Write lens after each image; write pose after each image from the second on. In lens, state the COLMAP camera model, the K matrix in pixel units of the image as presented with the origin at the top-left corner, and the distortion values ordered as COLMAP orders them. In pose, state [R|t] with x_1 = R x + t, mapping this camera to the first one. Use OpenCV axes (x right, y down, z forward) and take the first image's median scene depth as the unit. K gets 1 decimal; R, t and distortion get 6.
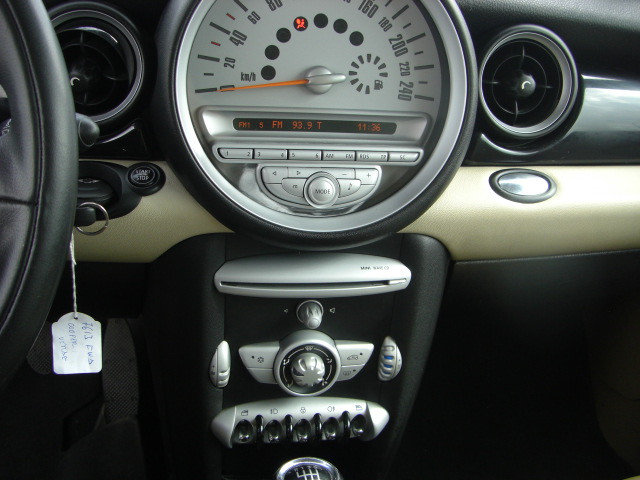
lens RADIAL K [[718.5, 0, 319.0], [0, 718.5, 236.5], [0, 0, 1]] dist [-0.137708, 0.000000]
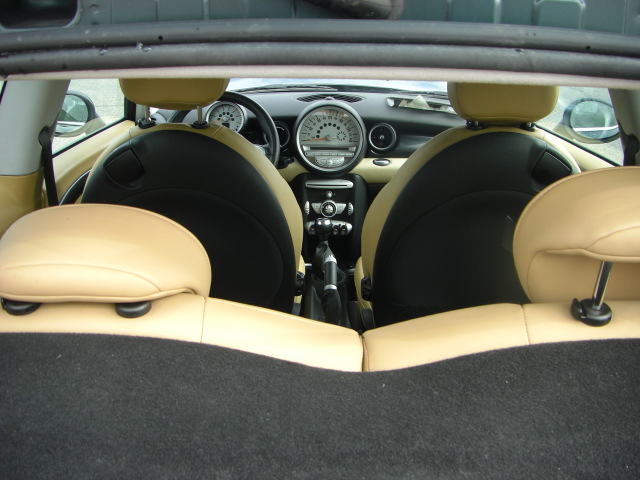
lens RADIAL K [[718.5, 0, 323.9], [0, 718.5, 239.6], [0, 0, 1]] dist [-0.137708, 0.000000]
pose [[0.985220, -0.007132, -0.171146, 0.679165], [-0.013442, 0.992833, -0.118752, 0.876040], [0.170766, 0.119297, 0.978063, -3.061415]]
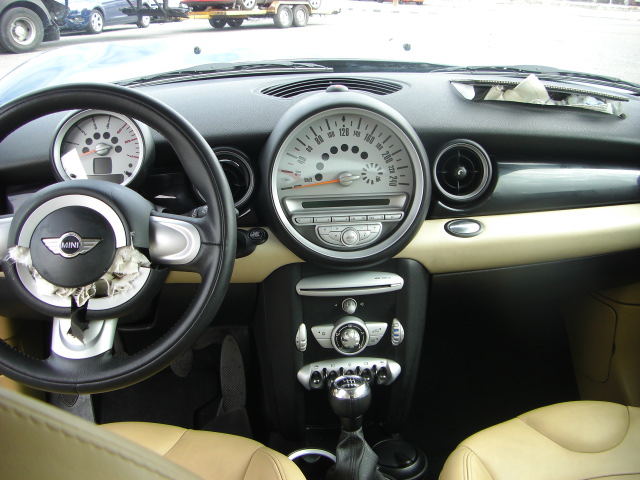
lens RADIAL K [[714.7, 0, 316.5], [0, 714.7, 239.0], [0, 0, 1]] dist [-0.139842, 0.000000]
pose [[0.992896, -0.060066, -0.102714, 0.104048], [0.050584, 0.994422, -0.092551, 0.105531], [0.107701, 0.086698, 0.990396, -0.833438]]
